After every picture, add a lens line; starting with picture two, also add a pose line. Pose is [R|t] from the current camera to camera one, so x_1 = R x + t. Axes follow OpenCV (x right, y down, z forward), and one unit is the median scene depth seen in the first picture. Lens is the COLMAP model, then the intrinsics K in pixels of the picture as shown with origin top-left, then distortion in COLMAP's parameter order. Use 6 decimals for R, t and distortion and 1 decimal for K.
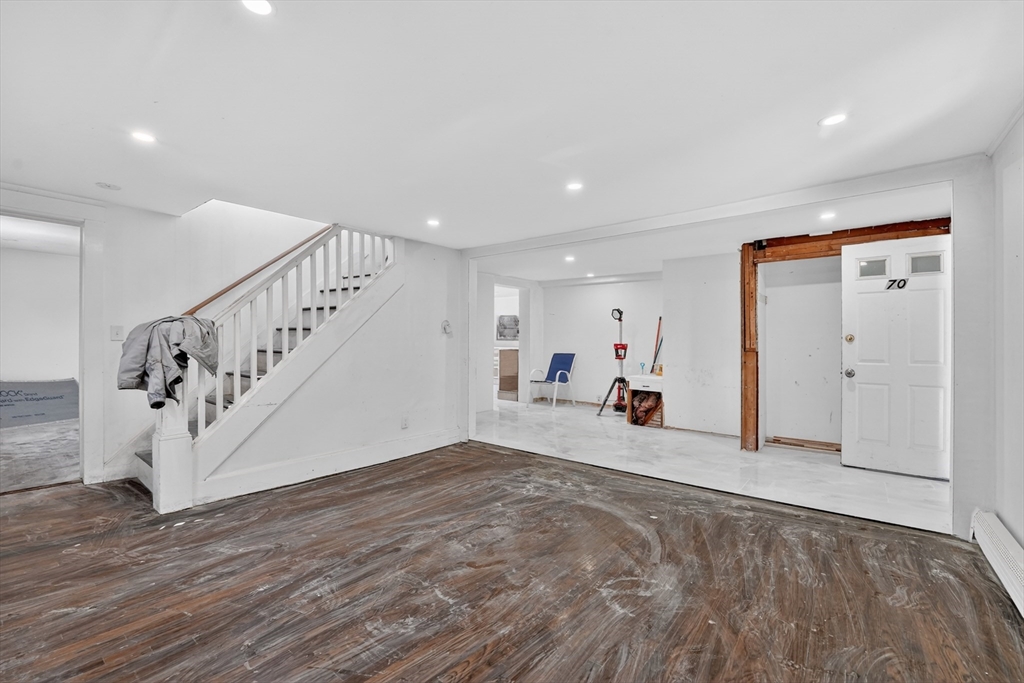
lens RADIAL K [[432.5, 0, 513.5], [0, 432.5, 341.1], [0, 0, 1]] dist [-0.019698, -0.000340]
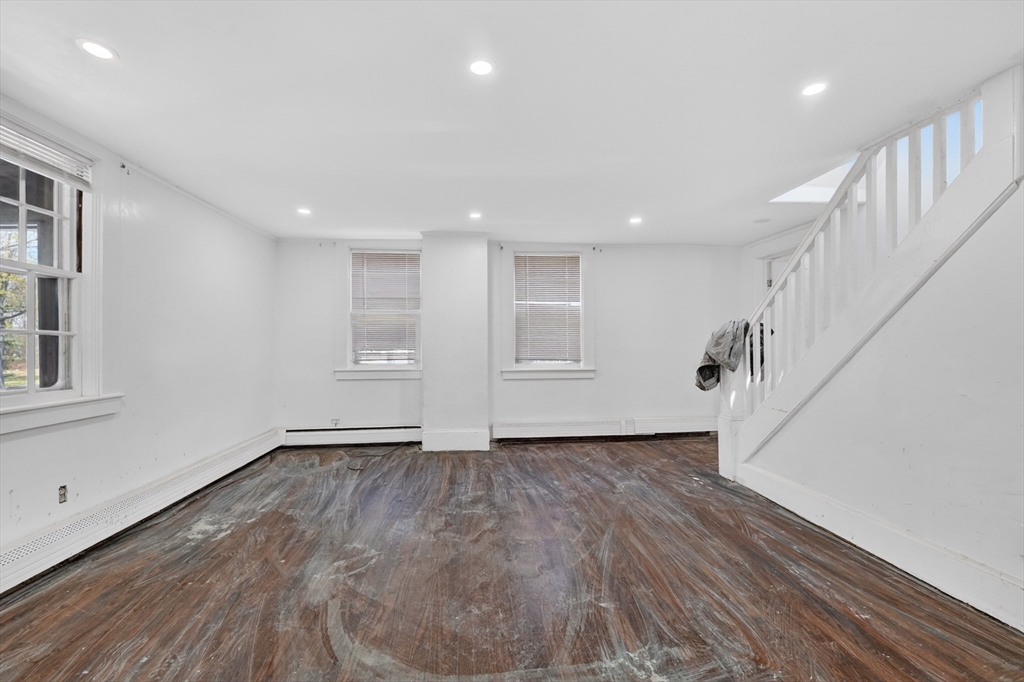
lens RADIAL K [[395.2, 0, 511.5], [0, 395.2, 345.7], [0, 0, 1]] dist [-0.015029, -0.000166]
pose [[-0.701476, -0.001712, -0.712691, 0.616110], [0.004795, 0.999963, -0.007122, 0.015691], [0.712677, -0.008414, -0.701442, 1.742684]]
